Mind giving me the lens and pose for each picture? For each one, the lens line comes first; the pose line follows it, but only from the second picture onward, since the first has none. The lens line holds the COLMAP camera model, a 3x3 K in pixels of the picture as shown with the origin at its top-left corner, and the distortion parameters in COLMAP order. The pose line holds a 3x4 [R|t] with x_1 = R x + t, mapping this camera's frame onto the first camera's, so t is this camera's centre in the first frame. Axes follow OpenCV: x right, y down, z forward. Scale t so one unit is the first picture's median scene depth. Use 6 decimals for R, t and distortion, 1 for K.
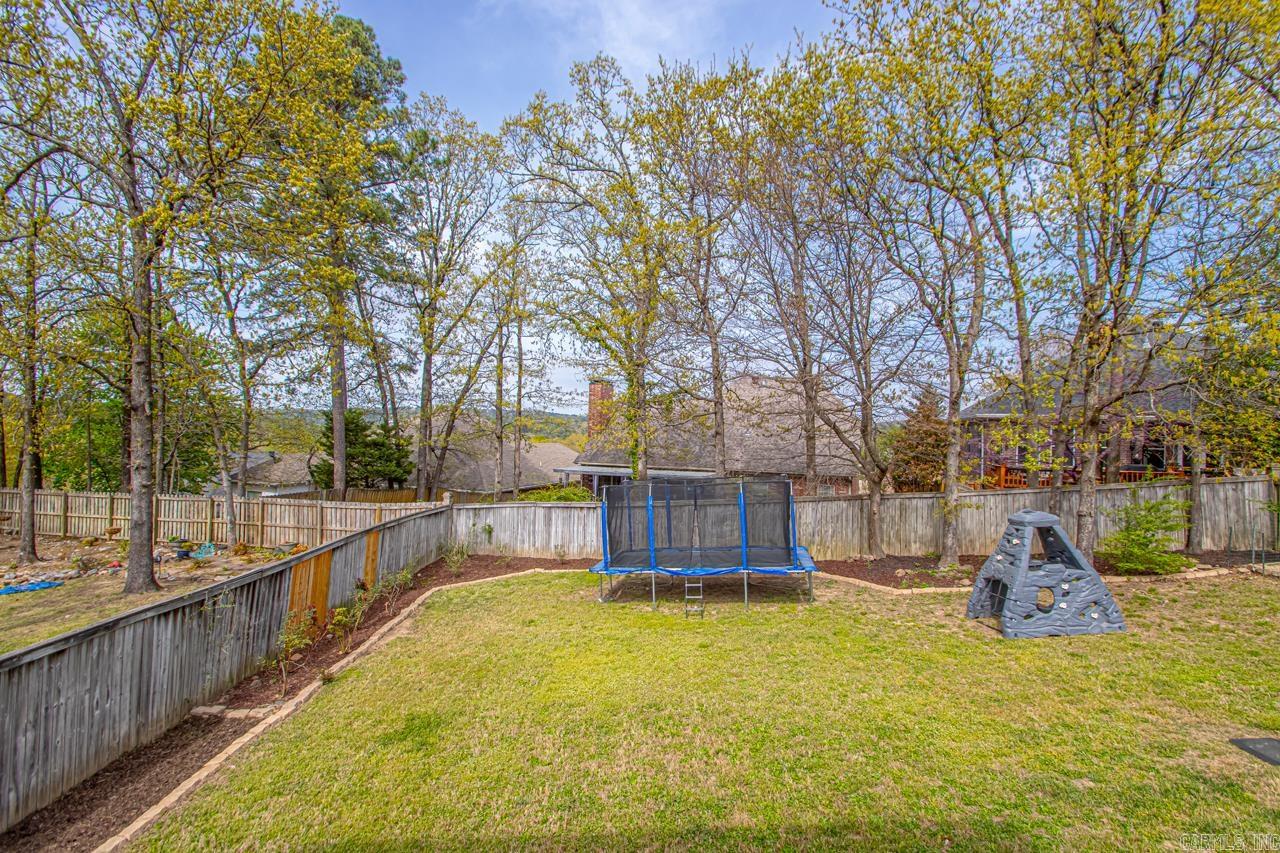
lens RADIAL K [[593.8, 0, 650.1], [0, 593.8, 425.1], [0, 0, 1]] dist [0.013614, -0.014722]
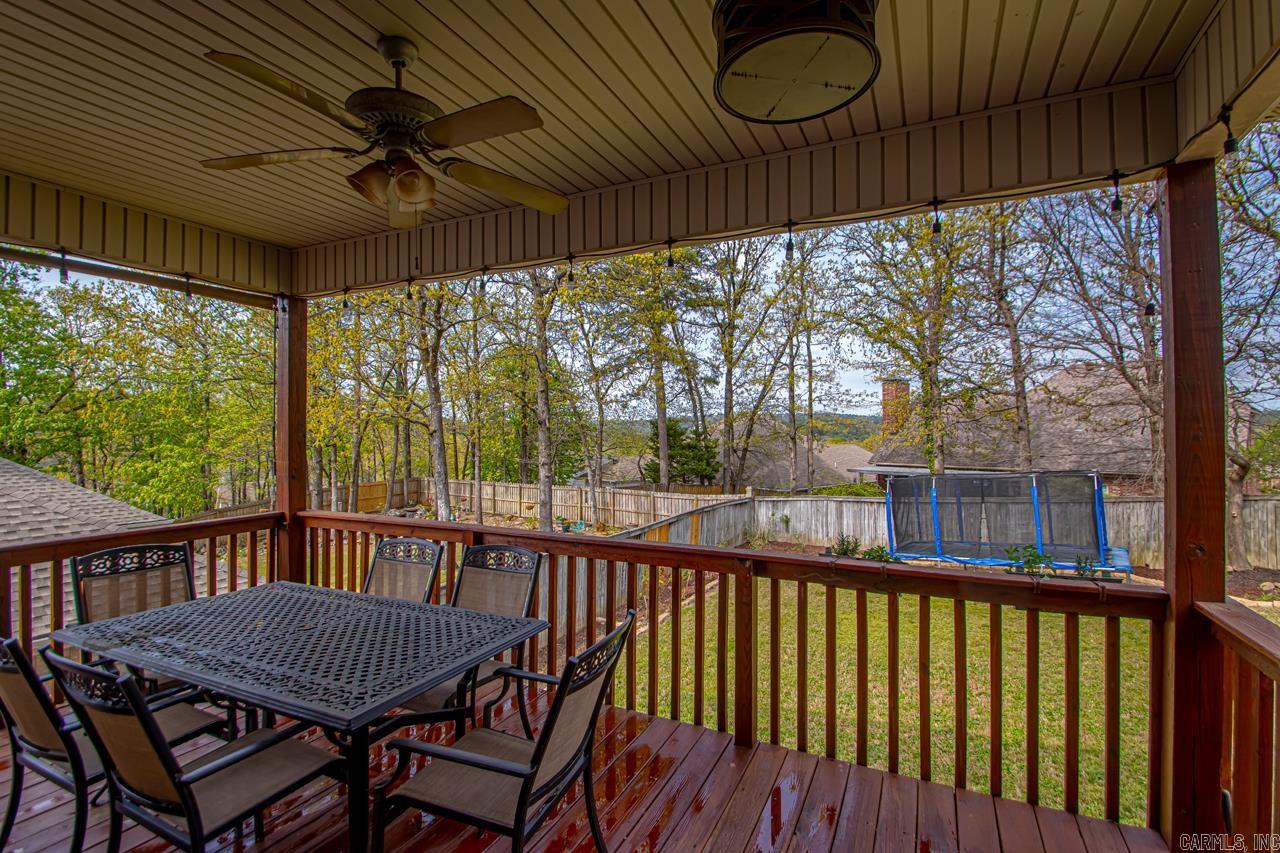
lens RADIAL K [[593.8, 0, 650.1], [0, 593.8, 425.1], [0, 0, 1]] dist [0.013614, -0.014722]
pose [[0.883060, -0.031976, -0.468170, 0.034023], [0.028770, 0.999488, -0.013998, 0.004144], [0.468378, -0.001108, 0.883527, -0.113975]]
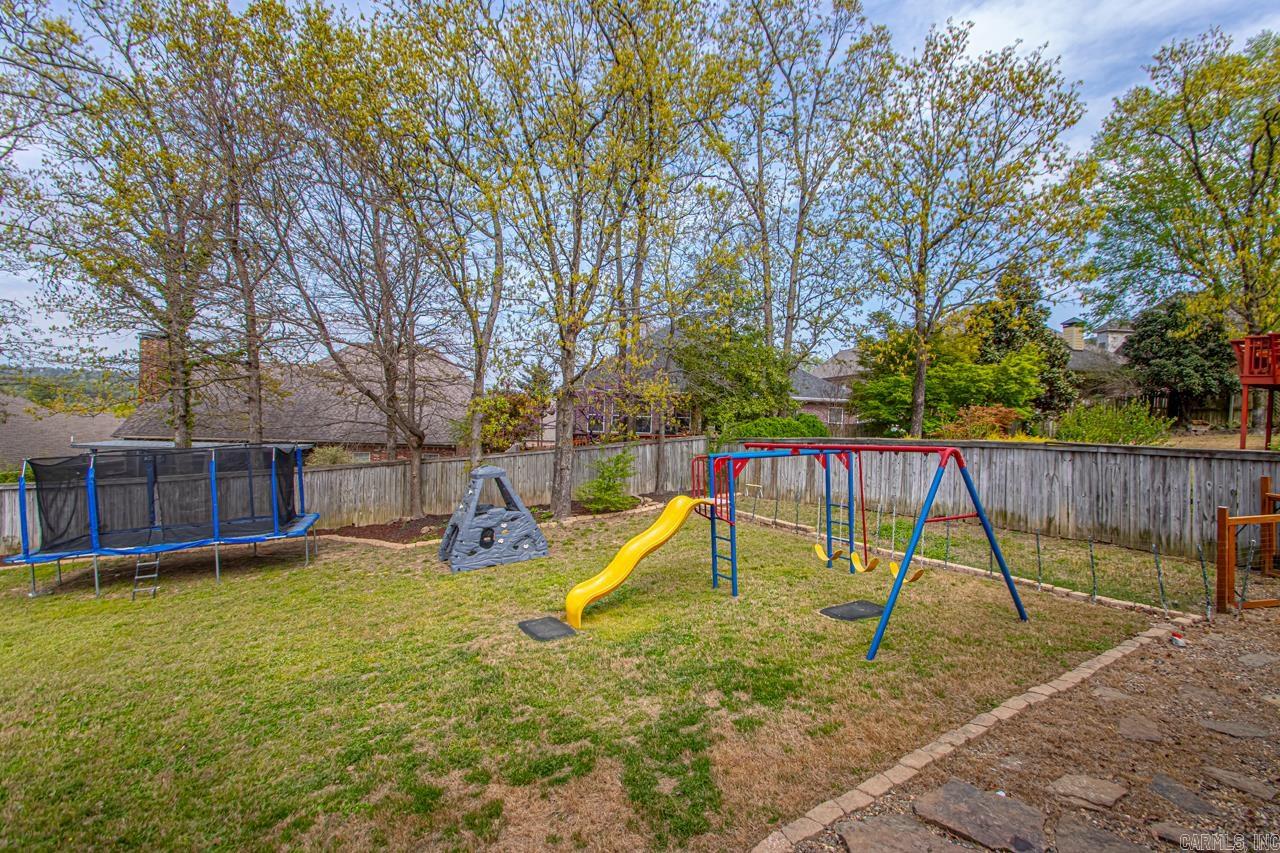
lens RADIAL K [[593.8, 0, 650.1], [0, 593.8, 425.1], [0, 0, 1]] dist [0.013614, -0.014722]
pose [[0.861893, -0.006055, 0.507053, 0.165605], [-0.017492, 0.998979, 0.041662, 0.004026], [-0.506788, -0.044777, 0.860907, -0.096837]]
